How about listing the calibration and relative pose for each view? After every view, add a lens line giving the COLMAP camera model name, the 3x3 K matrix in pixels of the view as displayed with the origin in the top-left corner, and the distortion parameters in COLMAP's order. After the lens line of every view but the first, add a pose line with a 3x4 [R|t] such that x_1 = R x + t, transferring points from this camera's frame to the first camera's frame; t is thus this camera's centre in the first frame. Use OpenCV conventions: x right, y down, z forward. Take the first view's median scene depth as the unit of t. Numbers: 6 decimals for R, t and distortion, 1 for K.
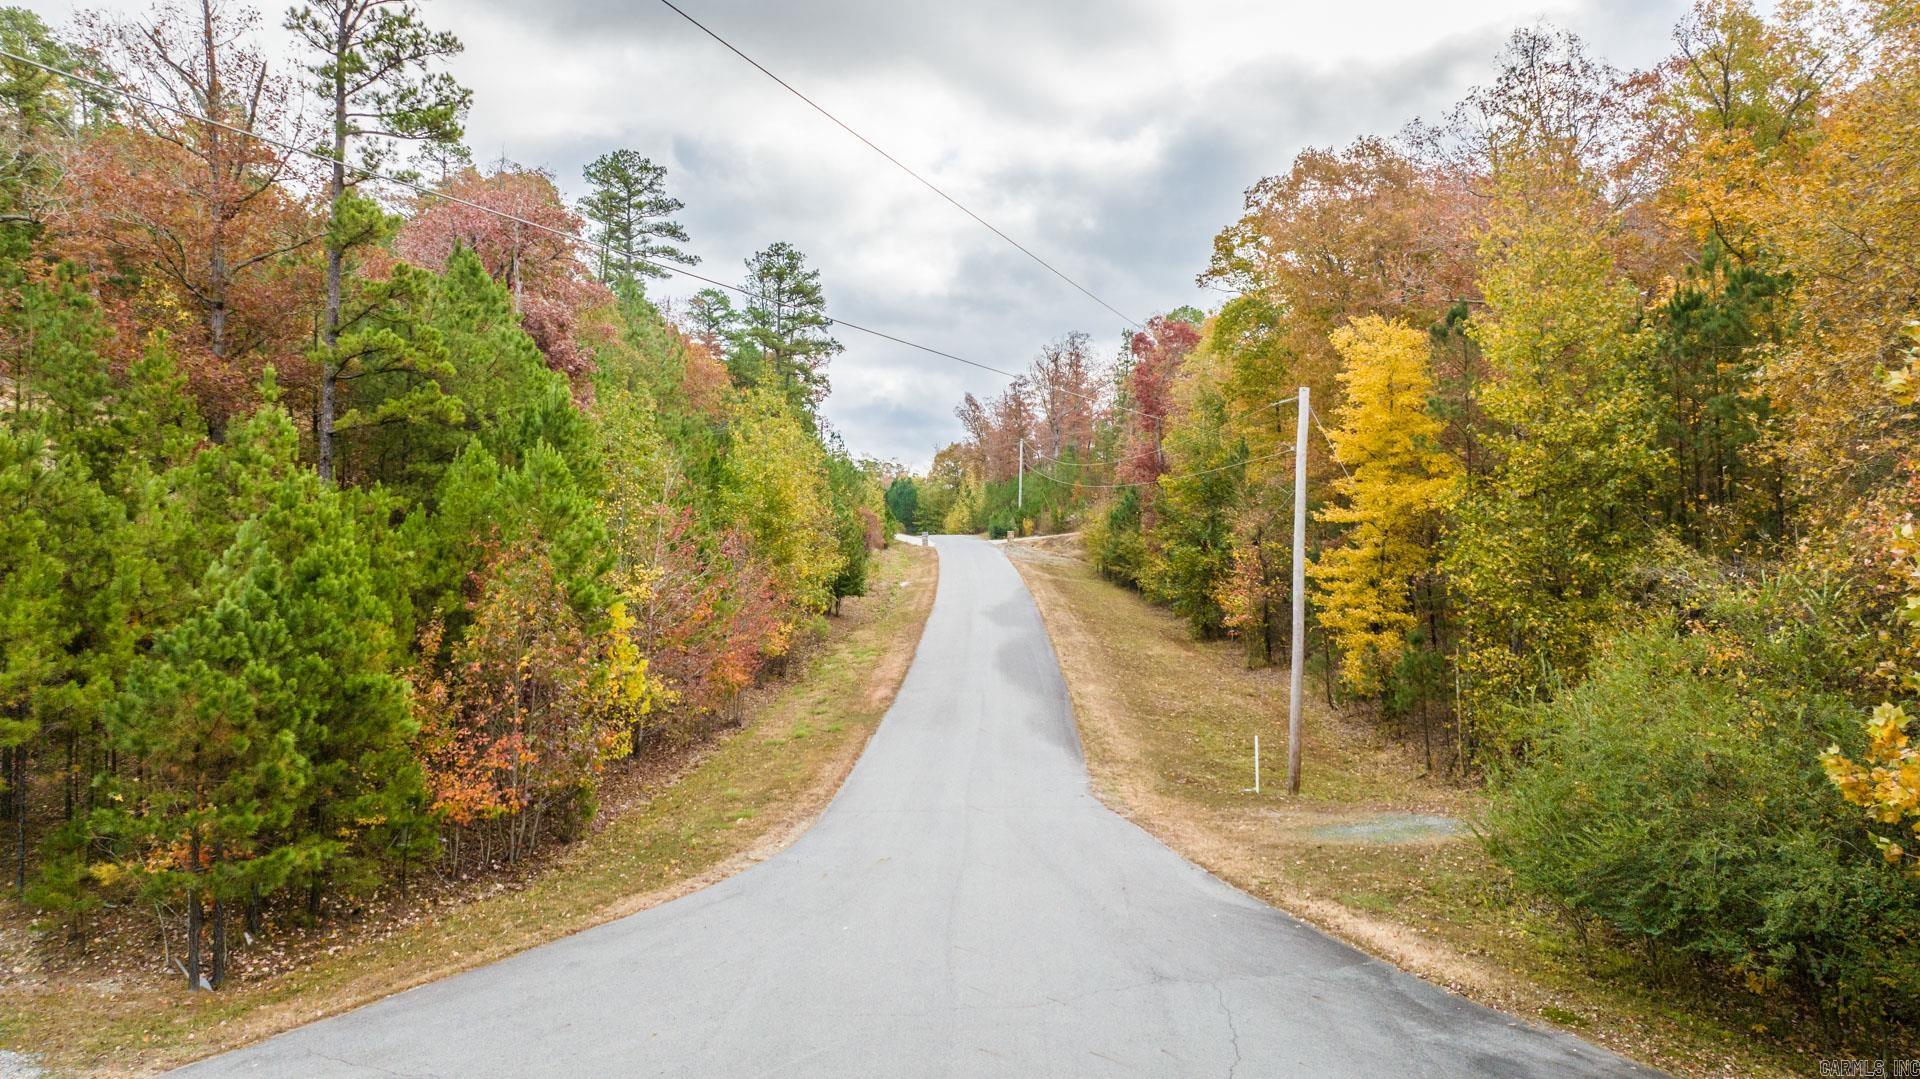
lens RADIAL K [[1338.9, 0, 902.6], [0, 1338.9, 538.6], [0, 0, 1]] dist [-0.002065, -0.001838]
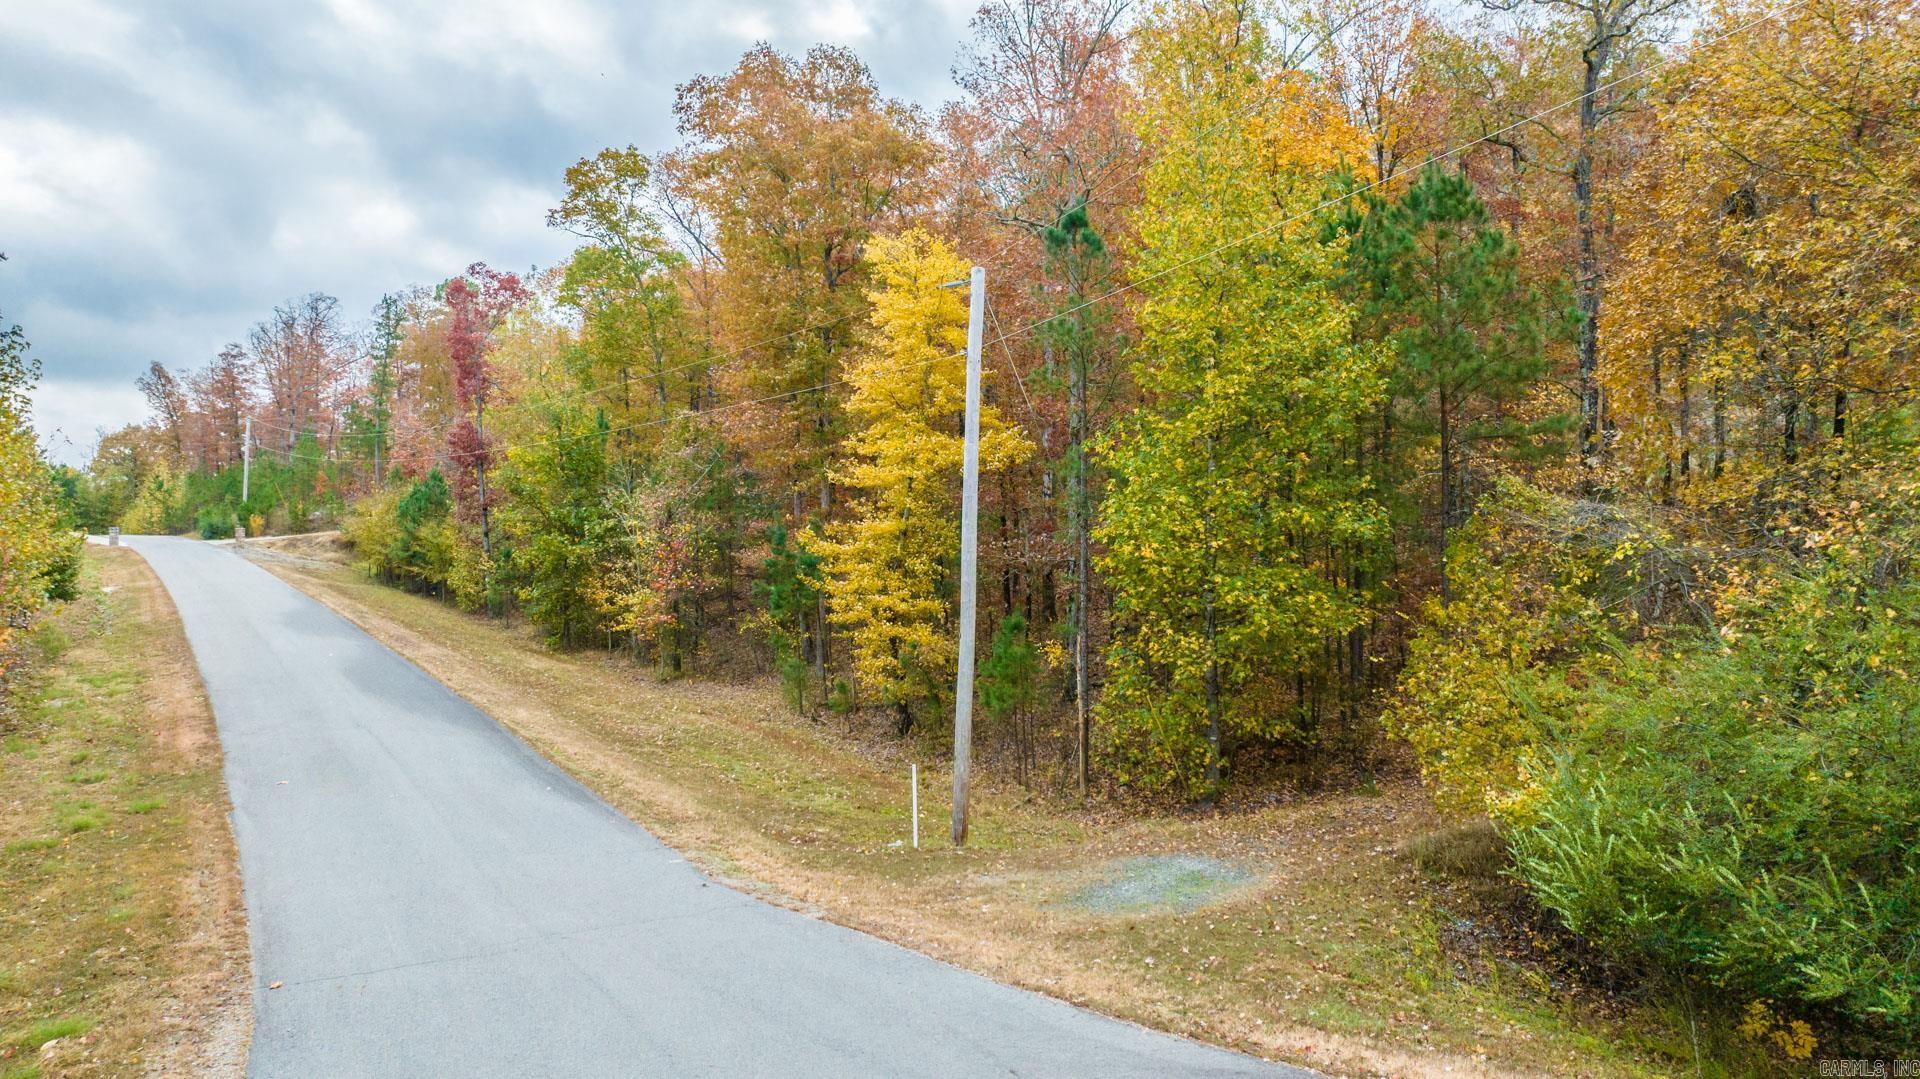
lens RADIAL K [[1338.9, 0, 902.6], [0, 1338.9, 538.6], [0, 0, 1]] dist [-0.002065, -0.001838]
pose [[0.830141, 0.020172, 0.557188, -0.037029], [-0.010444, 0.999733, -0.020633, 0.013584], [-0.557455, 0.011309, 0.830130, 0.127448]]
